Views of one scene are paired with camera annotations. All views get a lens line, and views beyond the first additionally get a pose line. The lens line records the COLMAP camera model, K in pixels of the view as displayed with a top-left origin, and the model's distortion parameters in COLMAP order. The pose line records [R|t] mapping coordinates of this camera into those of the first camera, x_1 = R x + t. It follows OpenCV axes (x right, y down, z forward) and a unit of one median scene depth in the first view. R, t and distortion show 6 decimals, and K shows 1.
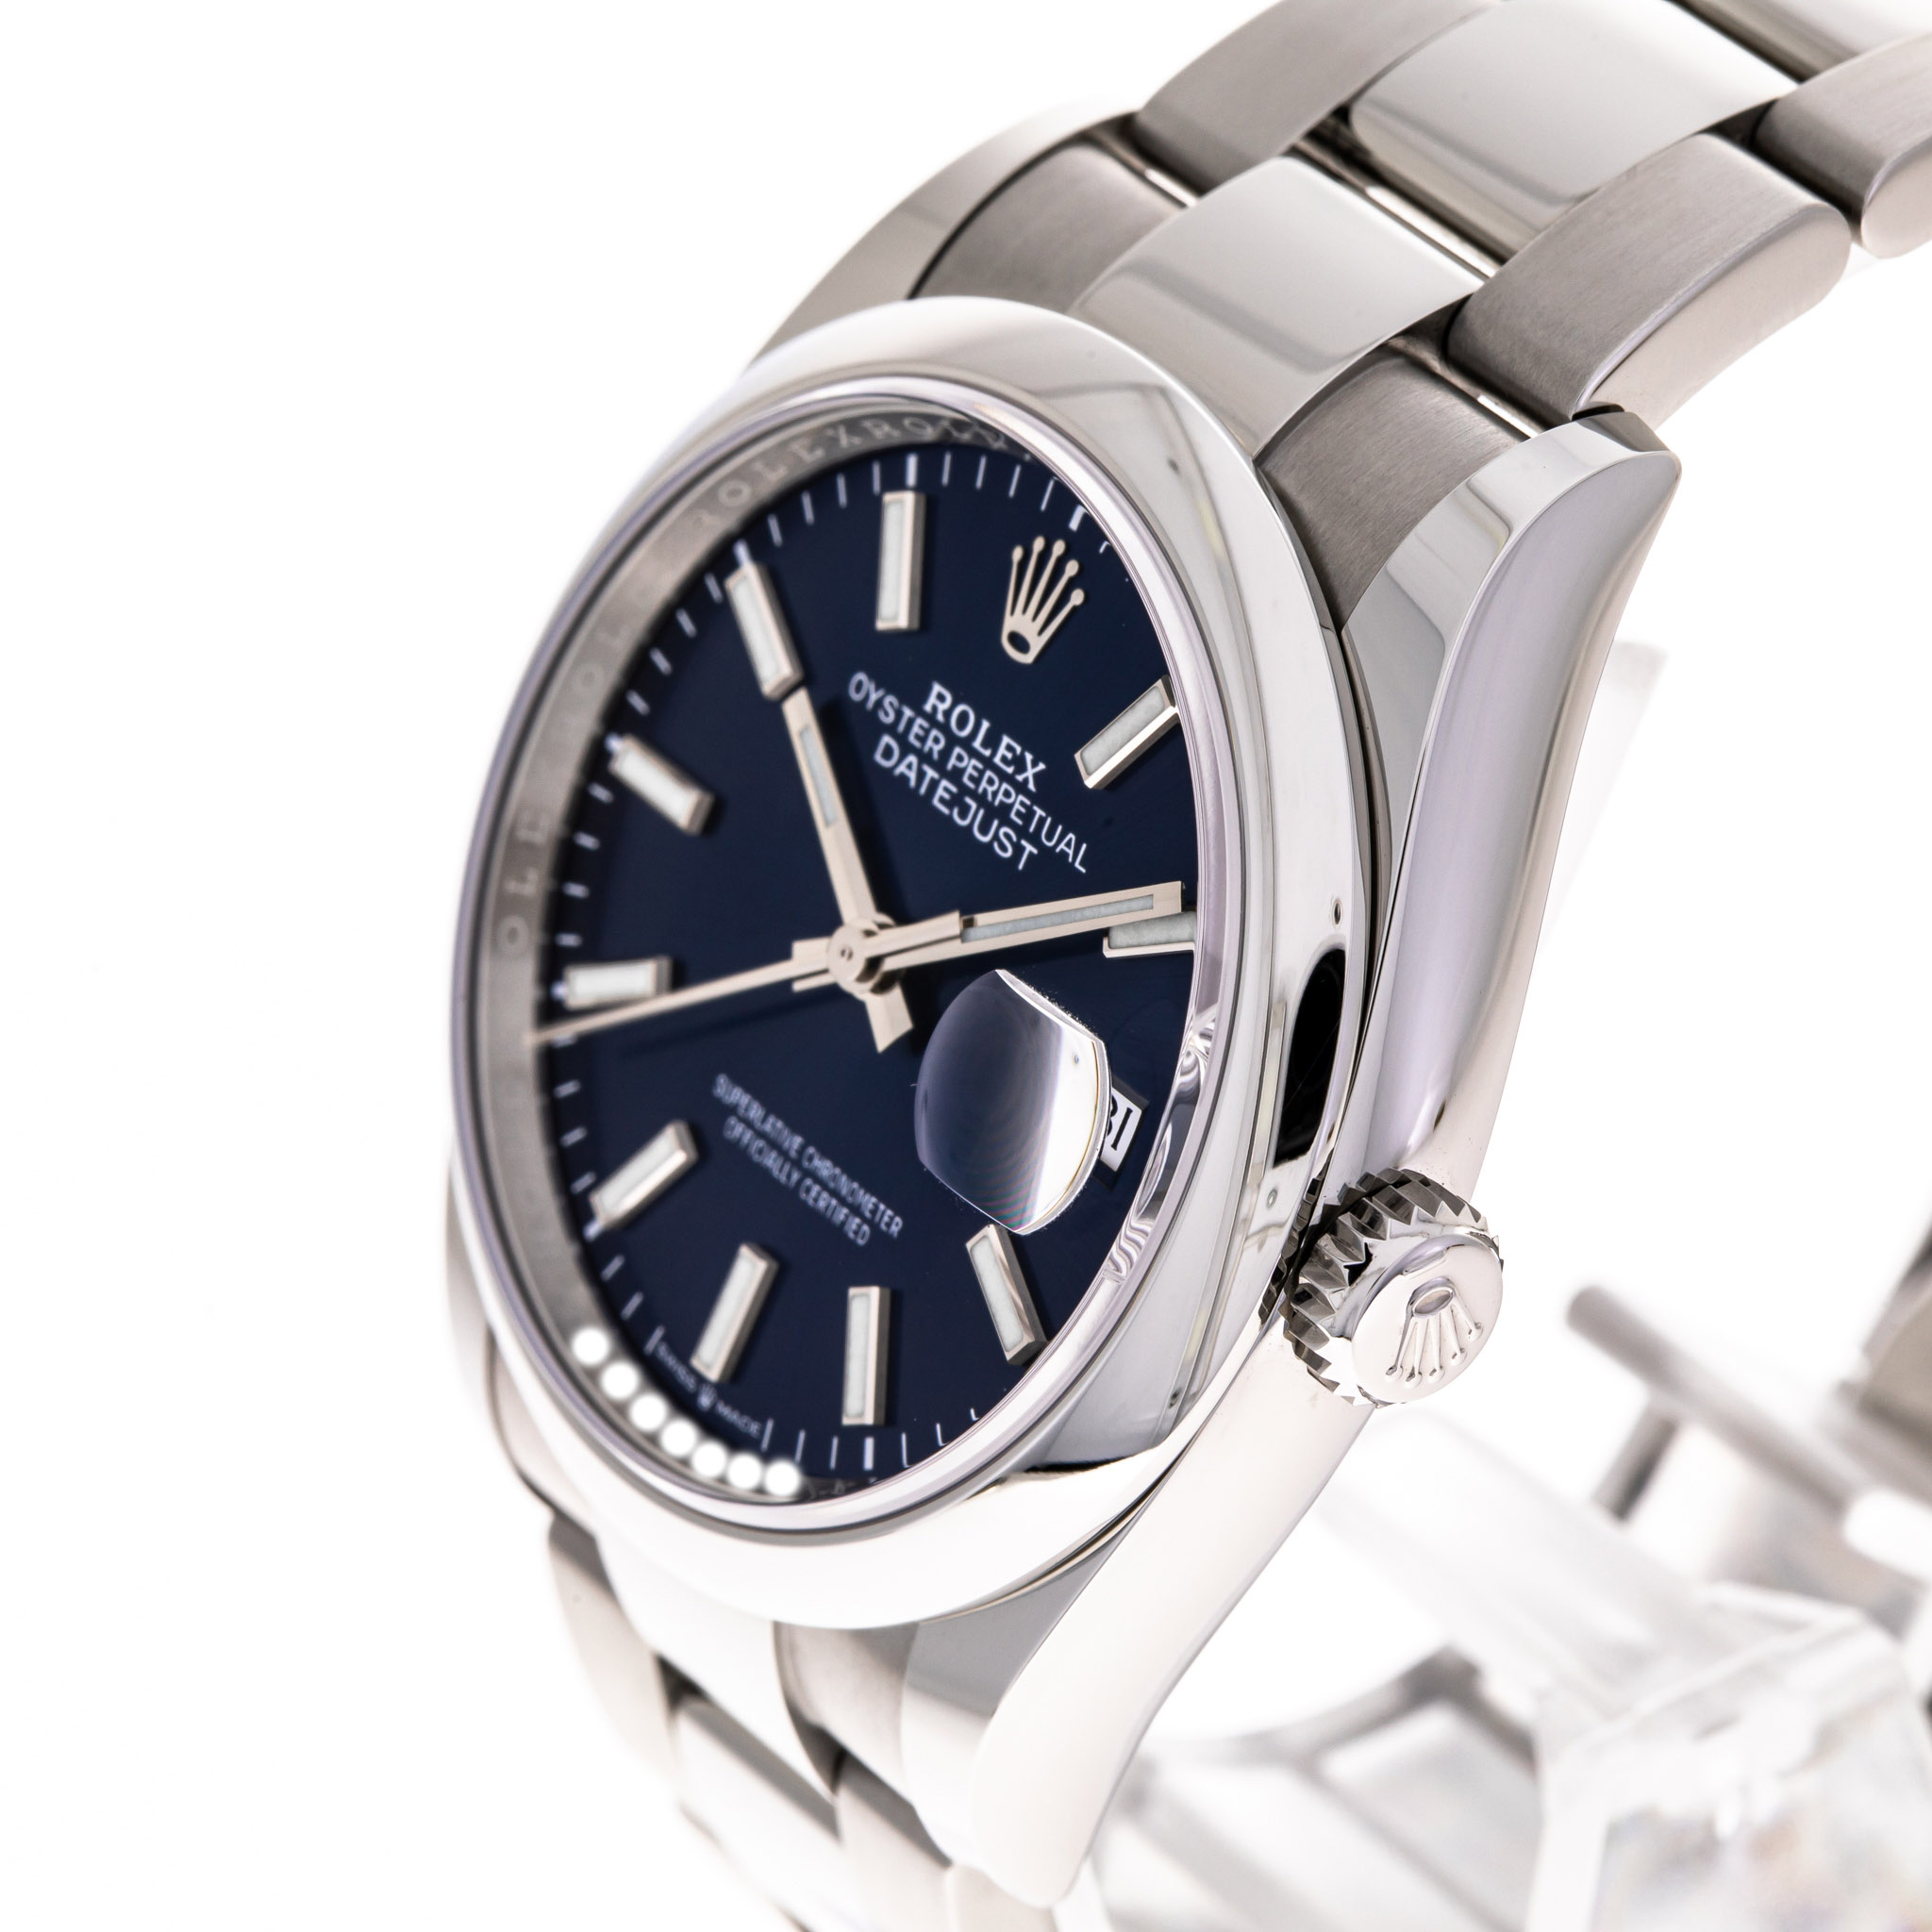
lens RADIAL K [[13101.1, 0, 964.3], [0, 13101.1, 964.3], [0, 0, 1]] dist [0.088796, 0.000000]
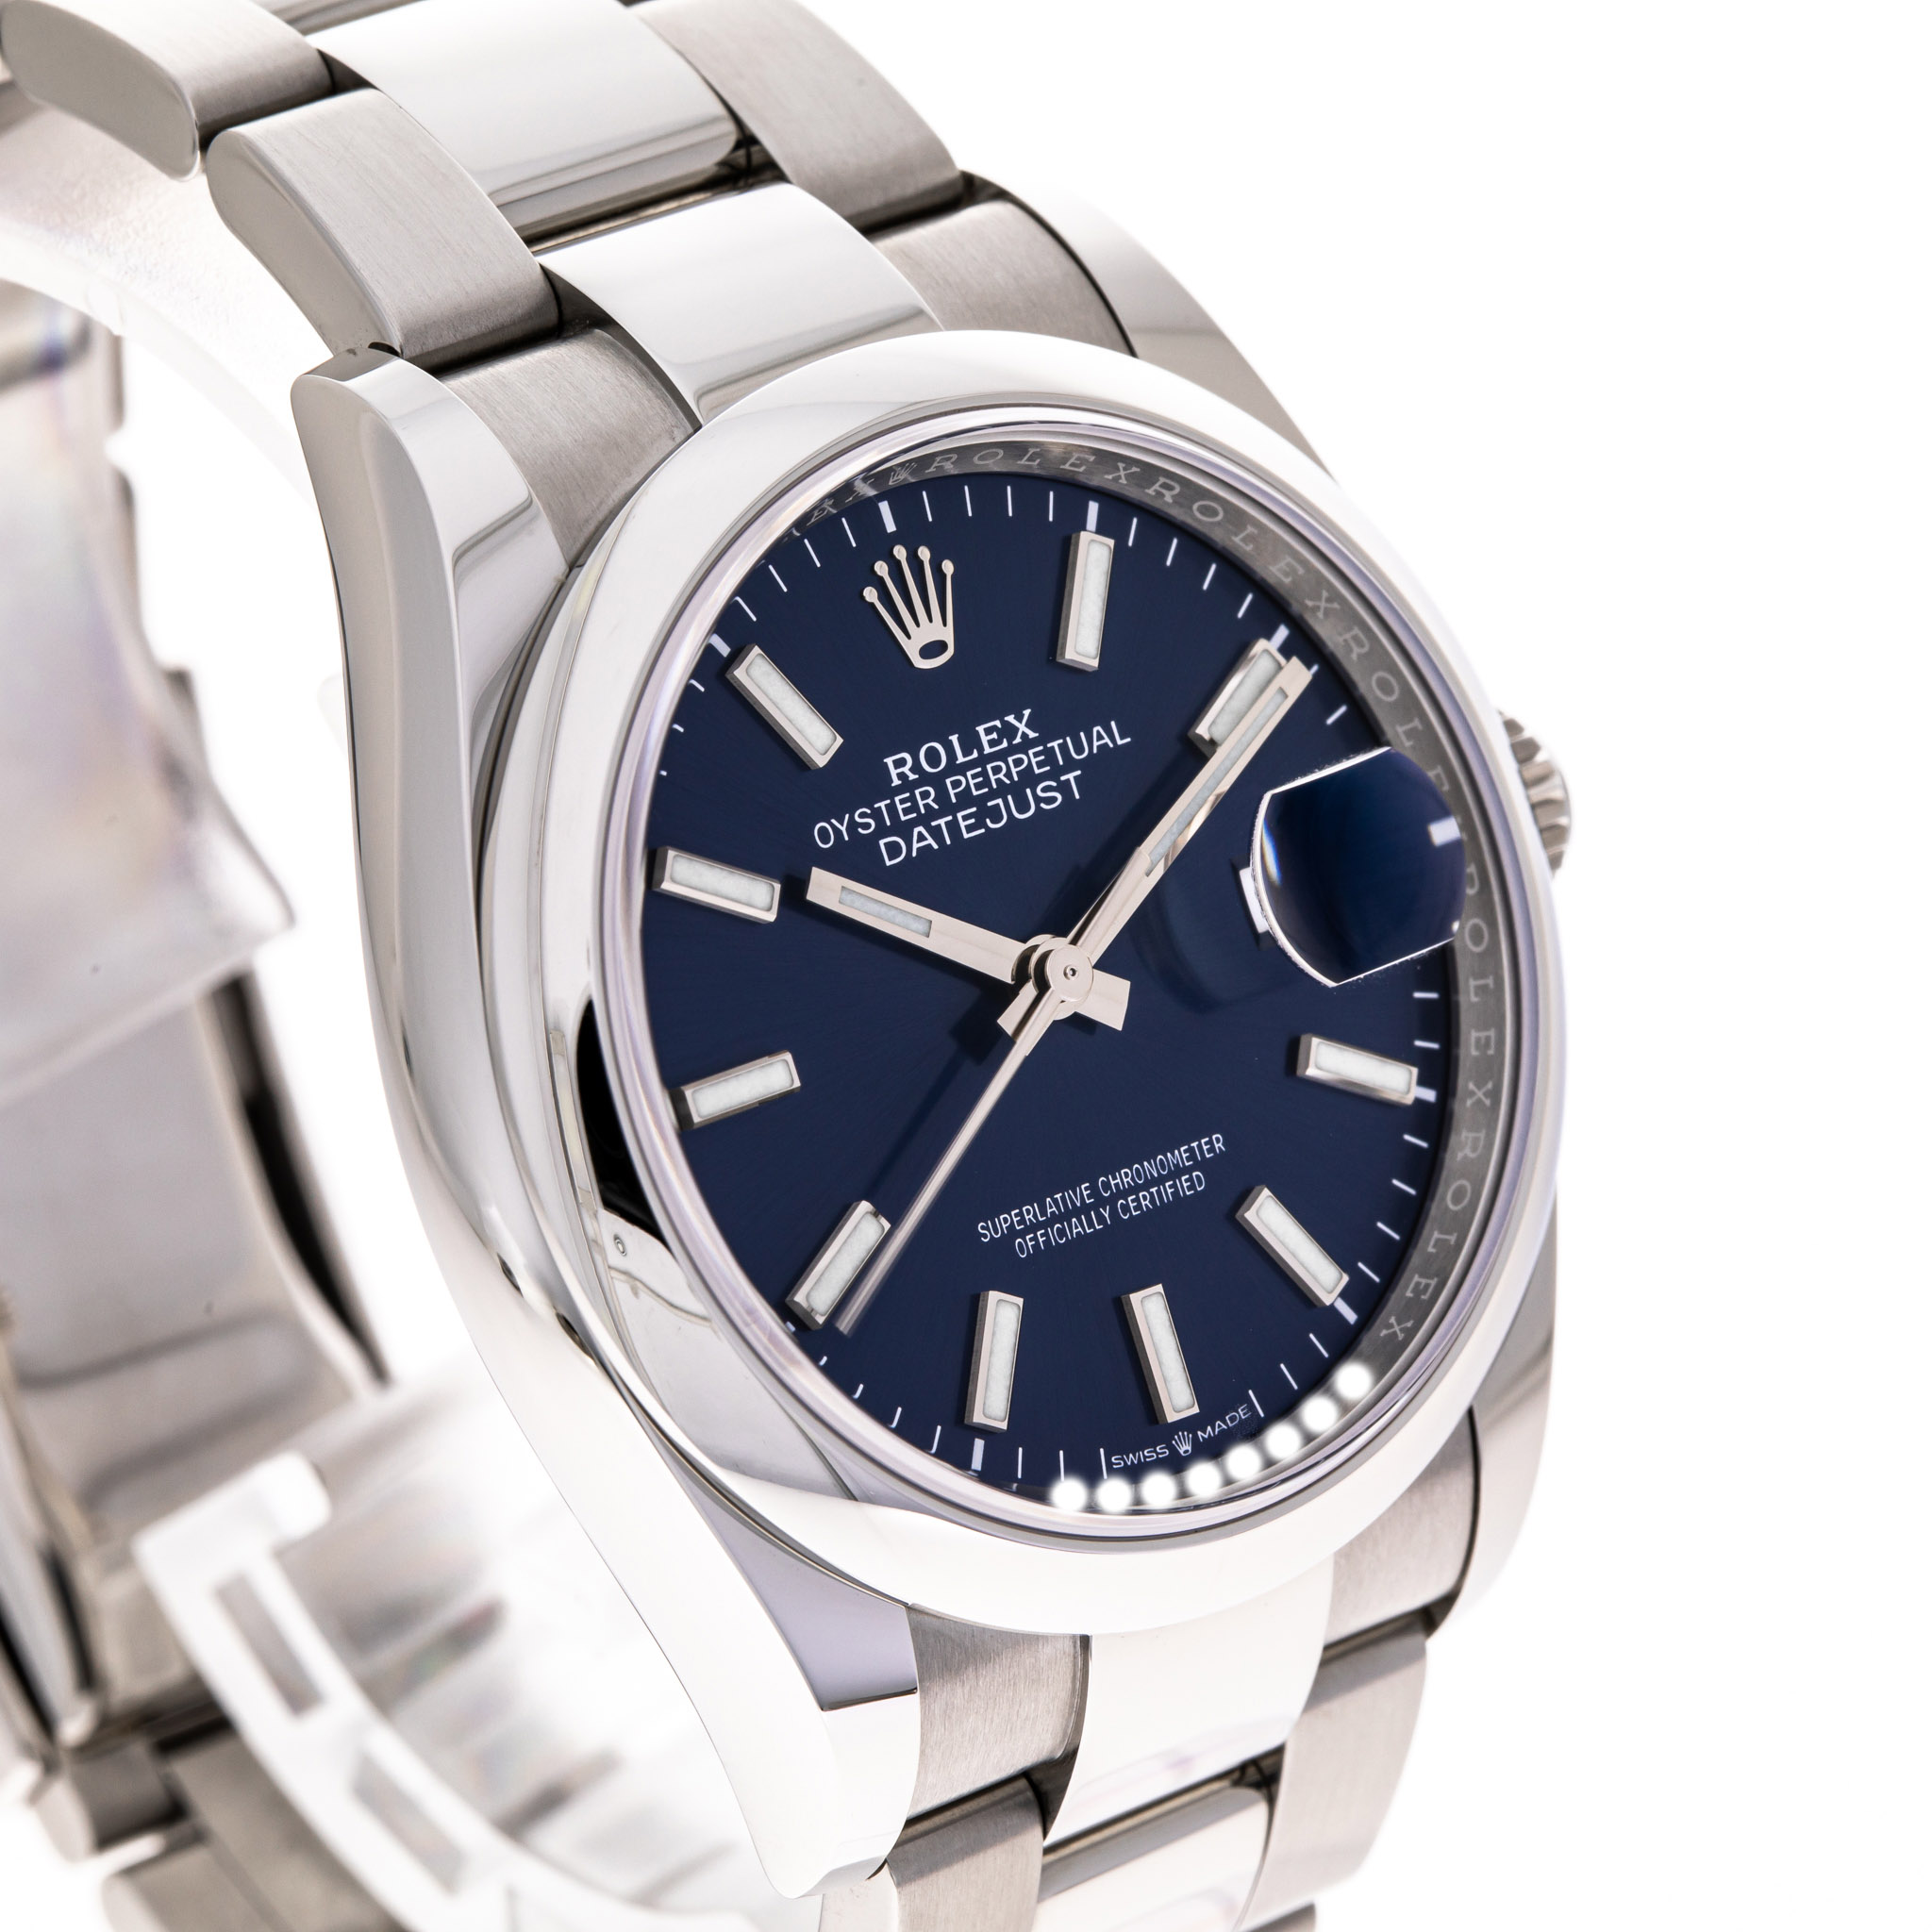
lens RADIAL K [[13101.1, 0, 967.9], [0, 13101.1, 965.0], [0, 0, 1]] dist [0.088796, 0.000000]
pose [[-0.099802, -0.412454, 0.905495, -0.928561], [0.541633, 0.740873, 0.397167, -0.409380], [-0.834670, 0.530084, 0.149458, 0.854204]]
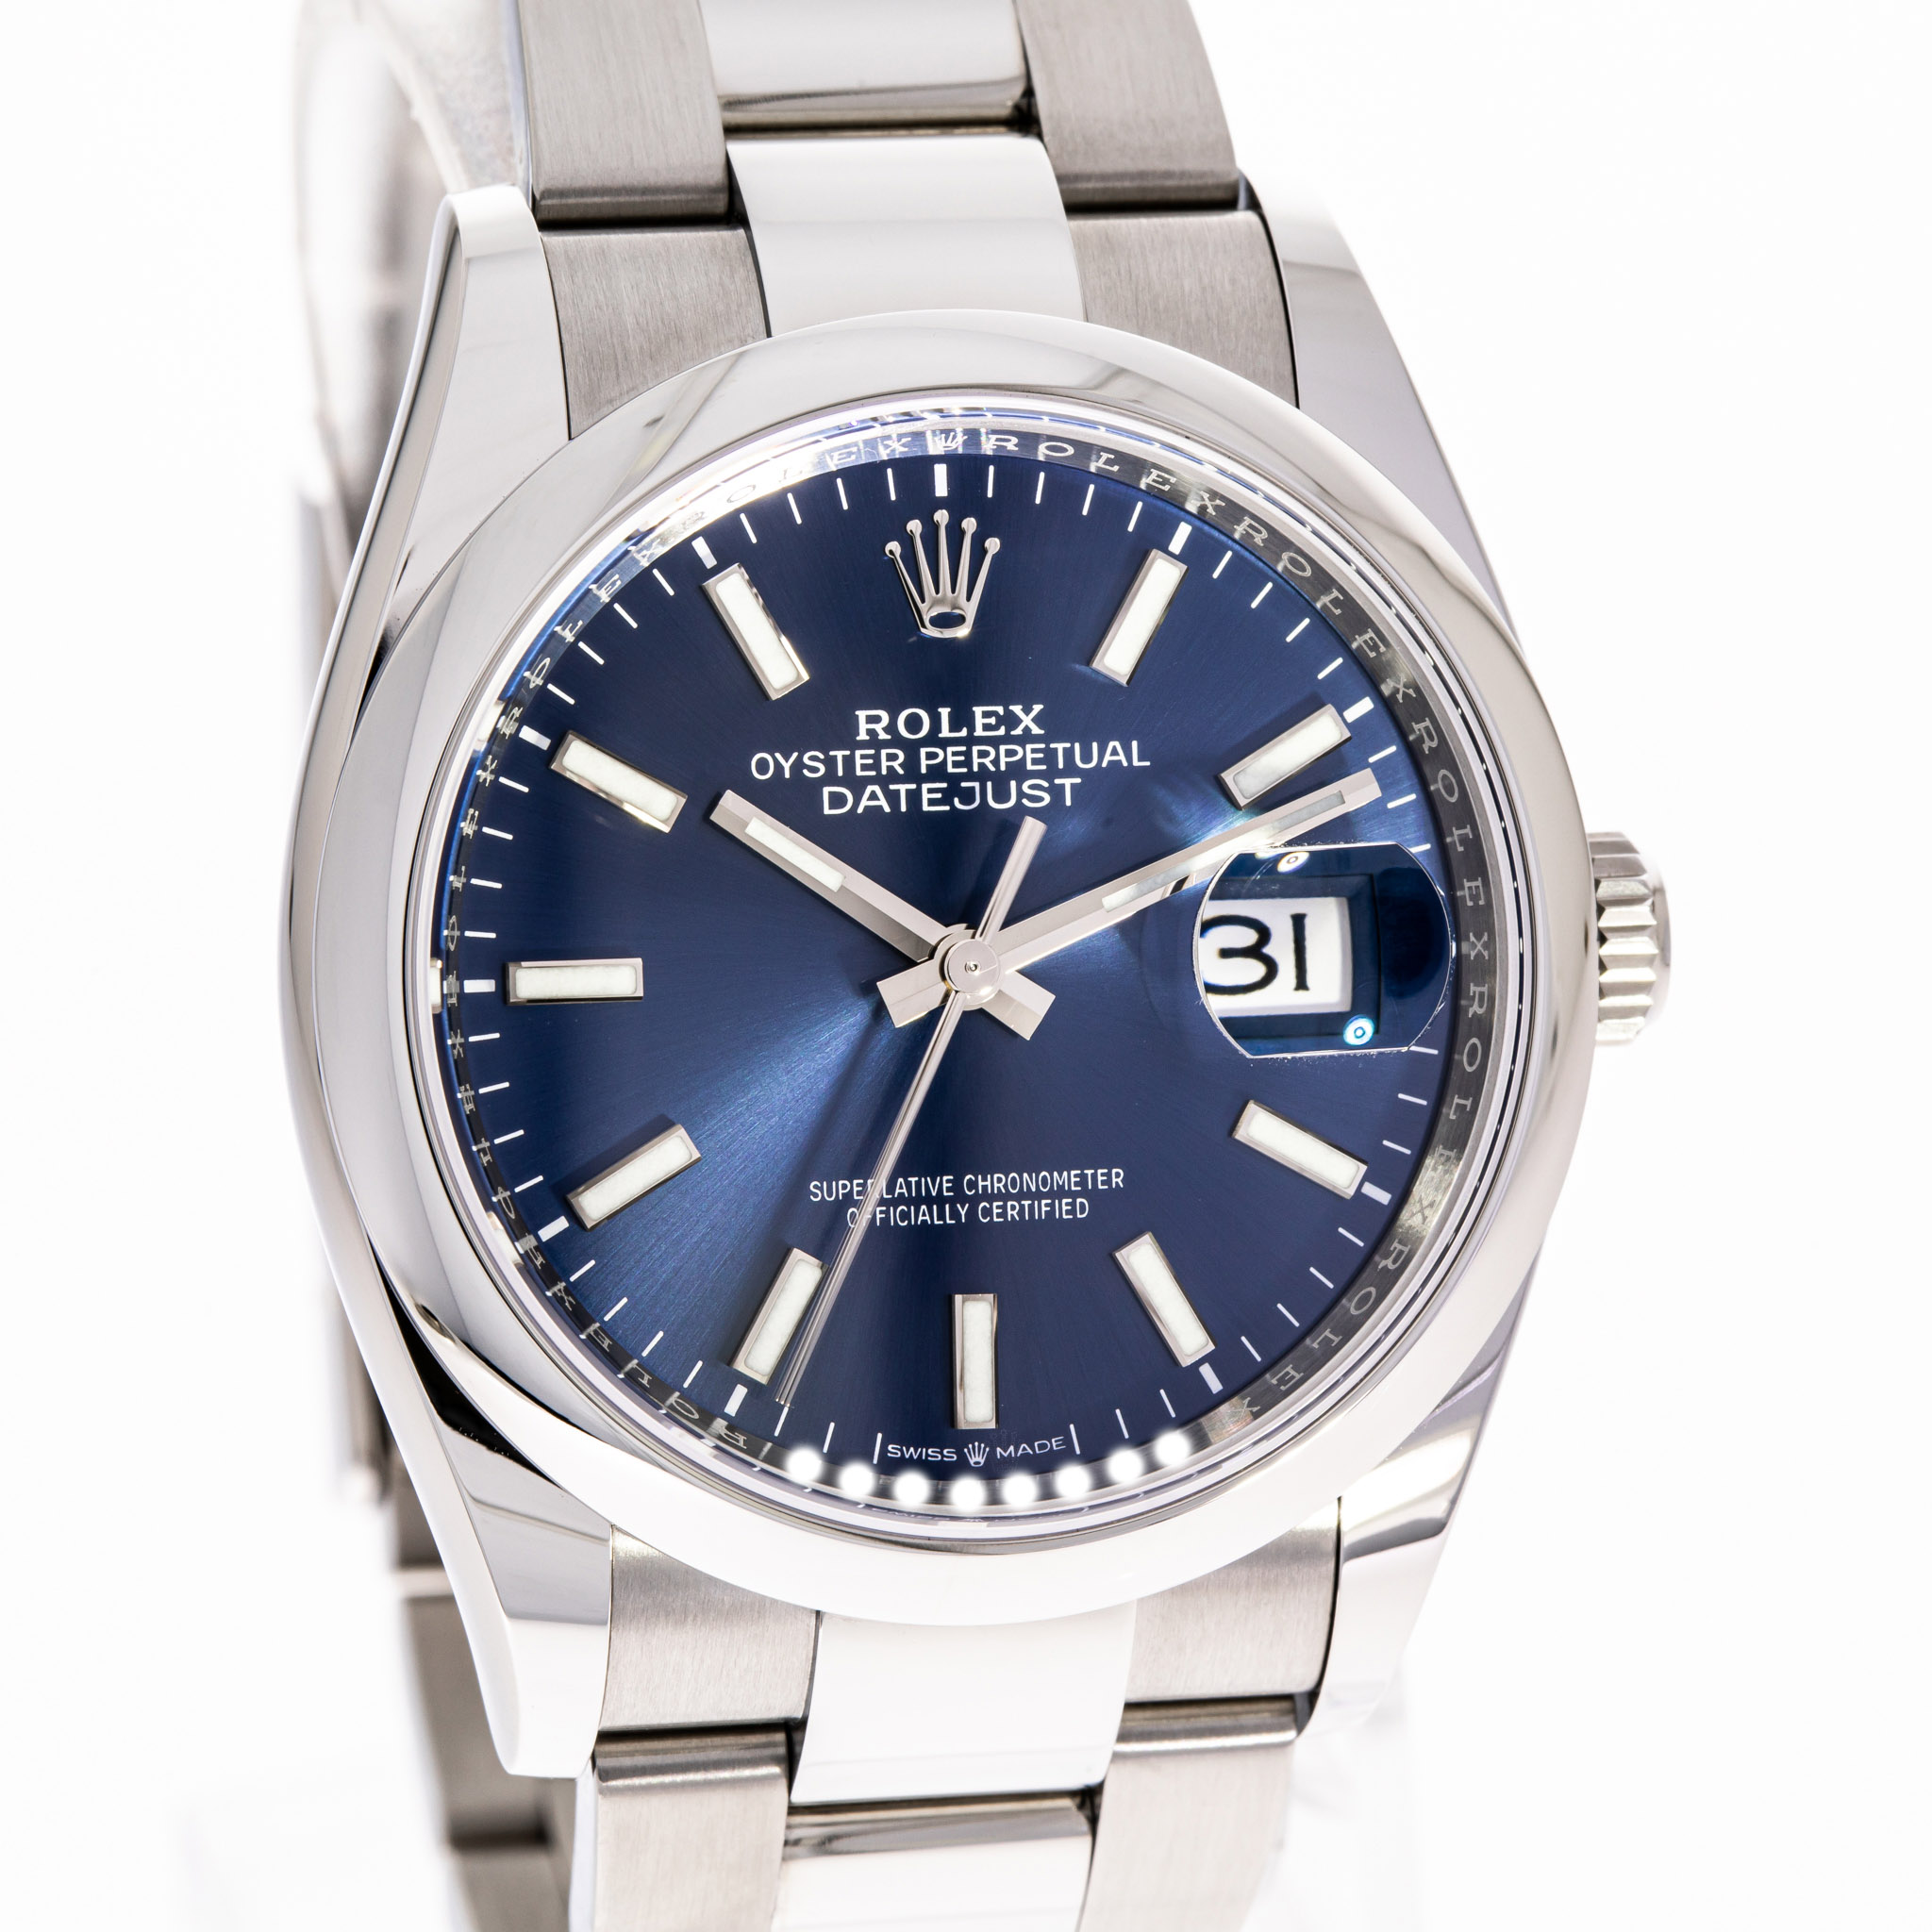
lens RADIAL K [[13101.1, 0, 957.5], [0, 13101.1, 962.4], [0, 0, 1]] dist [0.088796, 0.000000]
pose [[0.373515, -0.396153, 0.838779, -0.860817], [0.436608, 0.872881, 0.217834, -0.222852], [-0.818450, 0.284853, 0.498998, 0.494116]]
